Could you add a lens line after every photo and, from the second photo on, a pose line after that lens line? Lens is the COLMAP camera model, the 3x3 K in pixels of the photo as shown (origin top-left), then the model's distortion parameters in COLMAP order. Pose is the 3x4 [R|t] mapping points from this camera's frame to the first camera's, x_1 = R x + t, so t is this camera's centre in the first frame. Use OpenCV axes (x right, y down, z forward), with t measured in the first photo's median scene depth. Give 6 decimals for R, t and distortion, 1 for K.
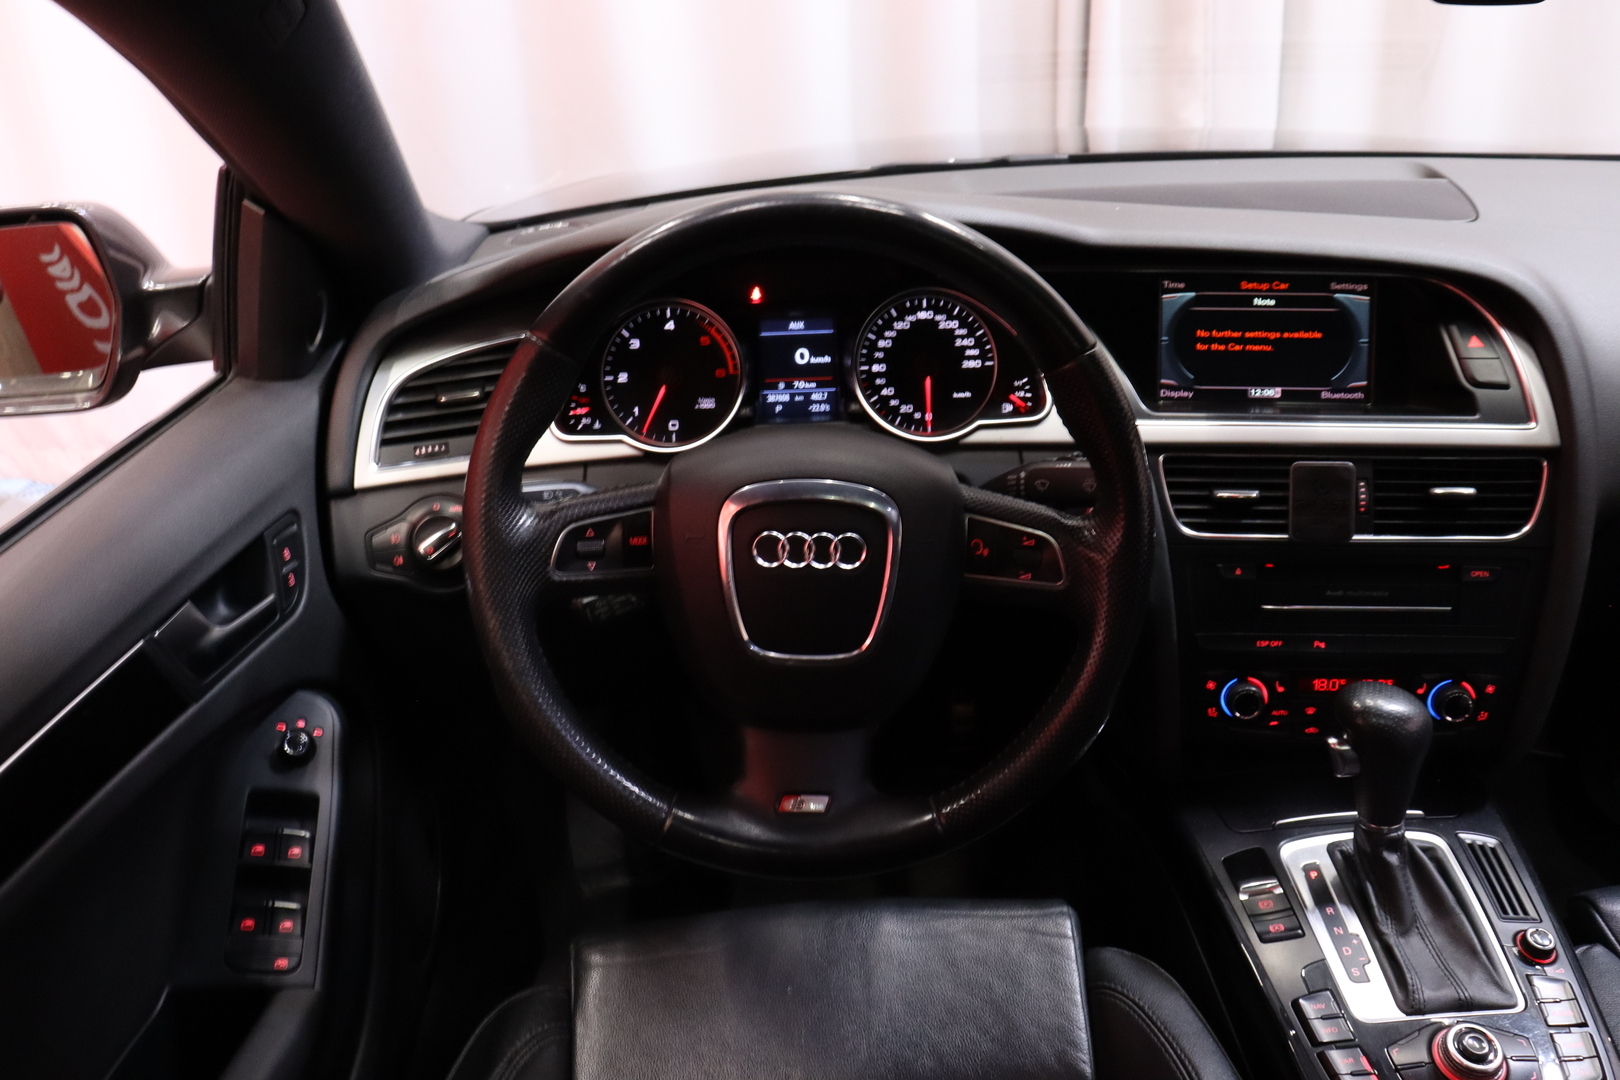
lens RADIAL K [[1377.3, 0, 810.0], [0, 1377.3, 540.0], [0, 0, 1]] dist [-0.181350, 0.189775]
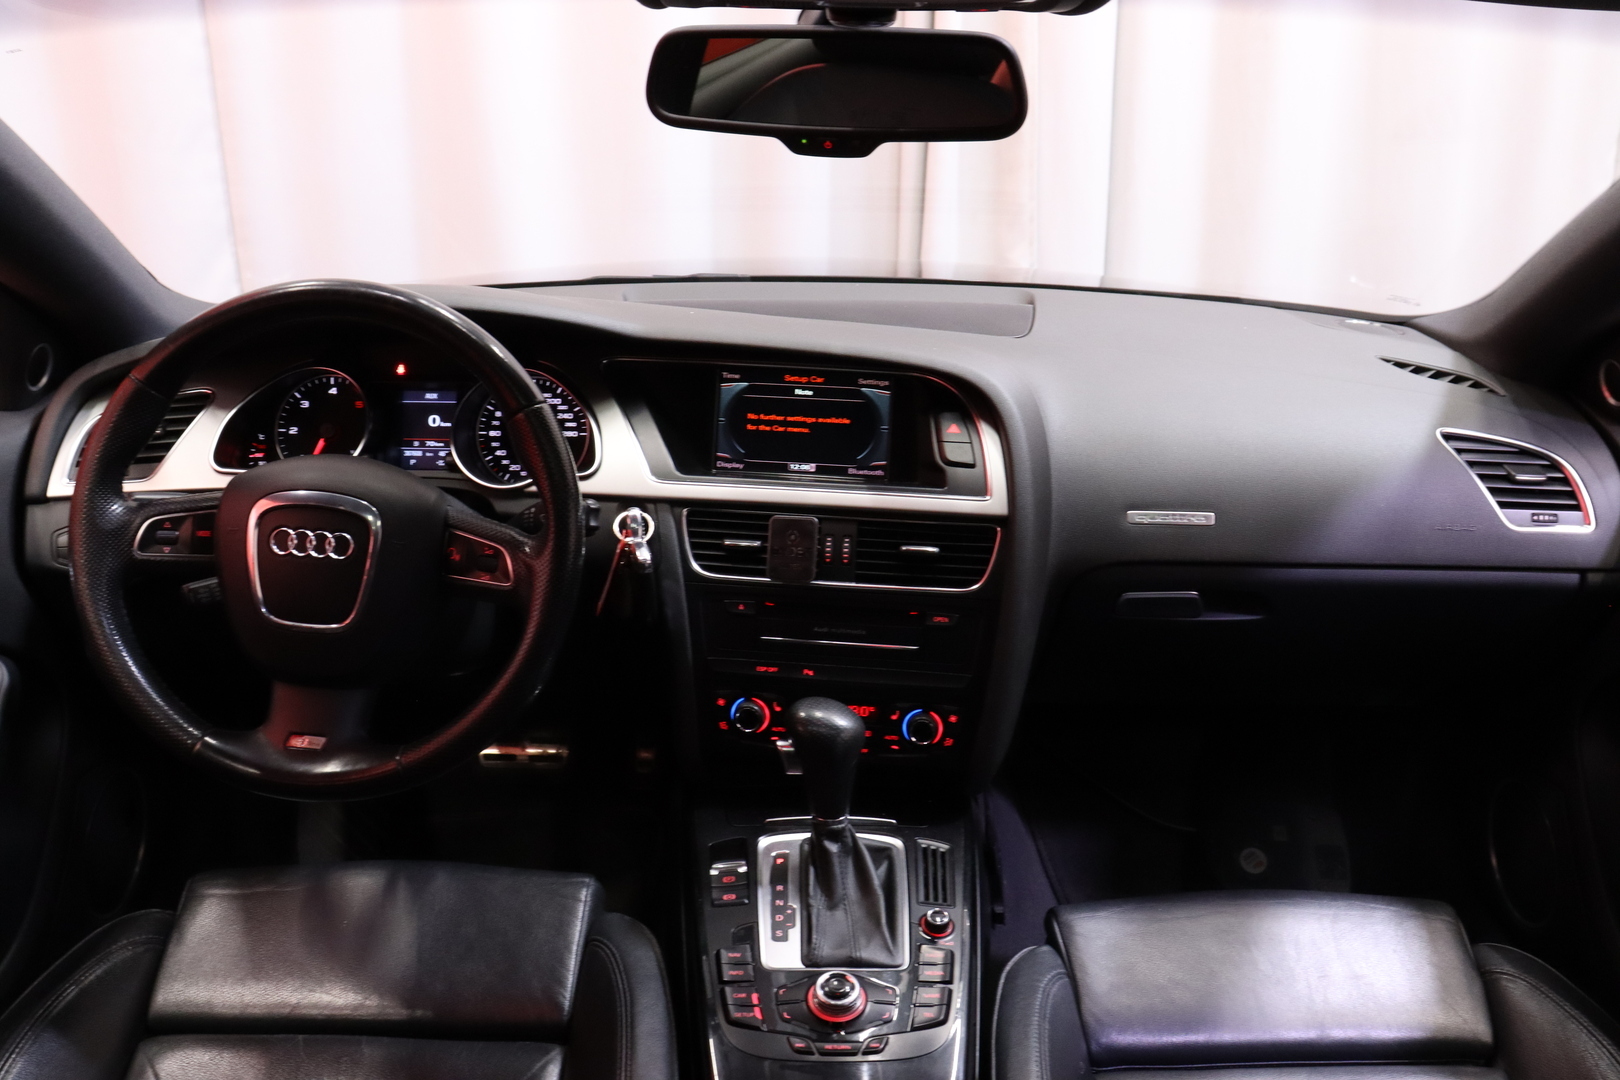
lens RADIAL K [[1403.2, 0, 810.0], [0, 1403.2, 540.0], [0, 0, 1]] dist [-0.181783, 0.228201]
pose [[0.998266, 0.057895, -0.010680, 0.381929], [-0.058666, 0.993432, -0.098237, 0.082094], [0.004922, 0.098694, 0.995106, -0.250466]]
